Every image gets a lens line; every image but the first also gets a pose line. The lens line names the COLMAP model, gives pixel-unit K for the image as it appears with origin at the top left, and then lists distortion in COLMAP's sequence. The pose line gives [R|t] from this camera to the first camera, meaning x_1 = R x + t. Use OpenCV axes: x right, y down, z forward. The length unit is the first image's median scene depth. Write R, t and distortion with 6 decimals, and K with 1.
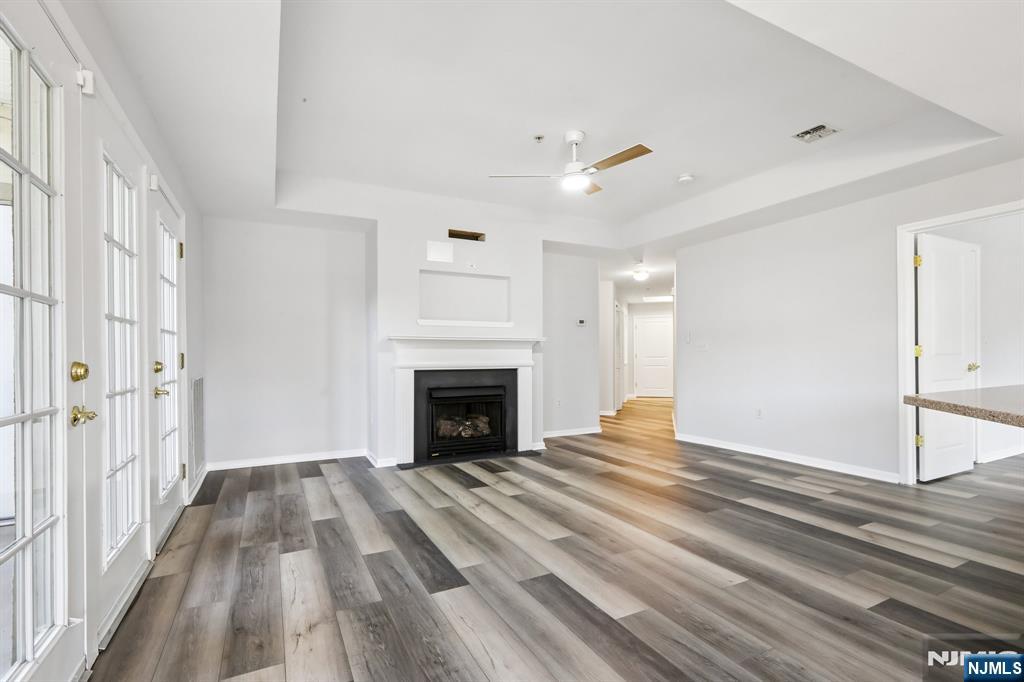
lens RADIAL K [[466.0, 0, 507.6], [0, 466.0, 358.6], [0, 0, 1]] dist [-0.003135, 0.004438]
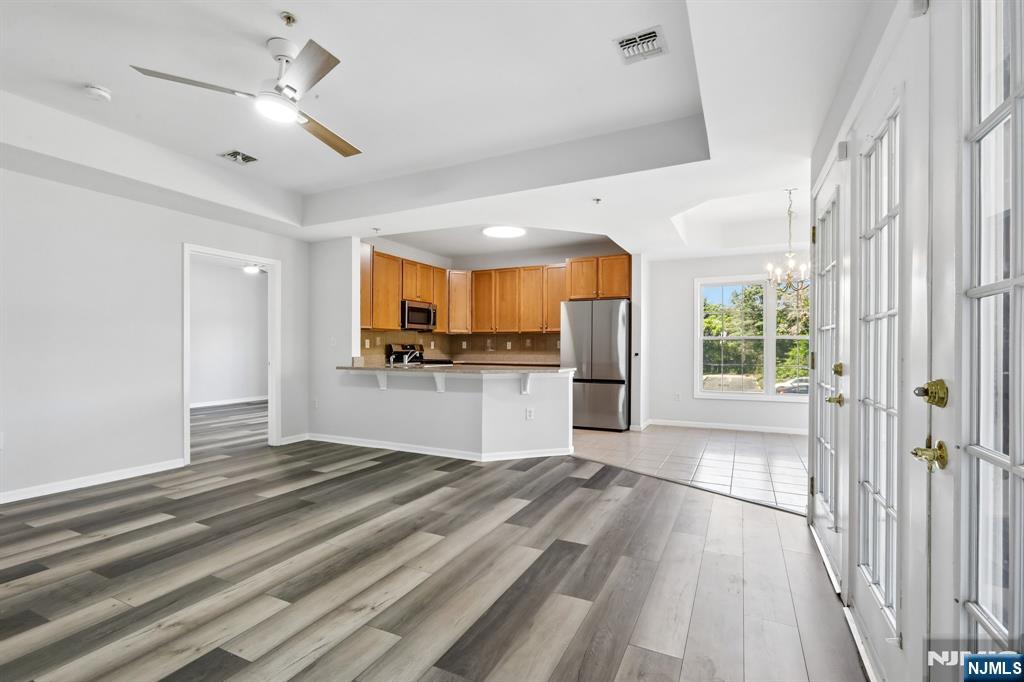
lens RADIAL K [[466.0, 0, 519.0], [0, 466.0, 347.6], [0, 0, 1]] dist [-0.003135, 0.004438]
pose [[-0.605186, 0.006388, 0.796058, -0.585793], [0.005223, 0.999978, -0.004053, -0.014729], [-0.796067, 0.001705, -0.605206, 1.055303]]
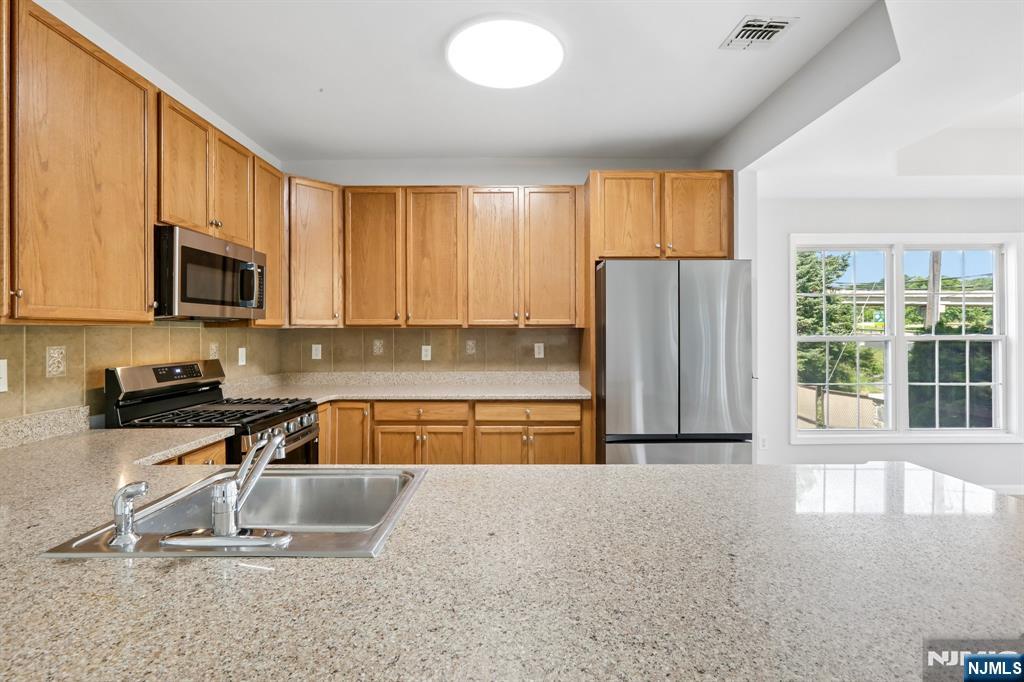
lens RADIAL K [[466.0, 0, 517.6], [0, 466.0, 333.5], [0, 0, 1]] dist [-0.003135, 0.004438]
pose [[-0.892806, 0.008029, 0.450370, 0.497324], [0.011203, 0.999928, 0.004383, -0.077366], [-0.450302, 0.008958, -0.892831, 0.624119]]
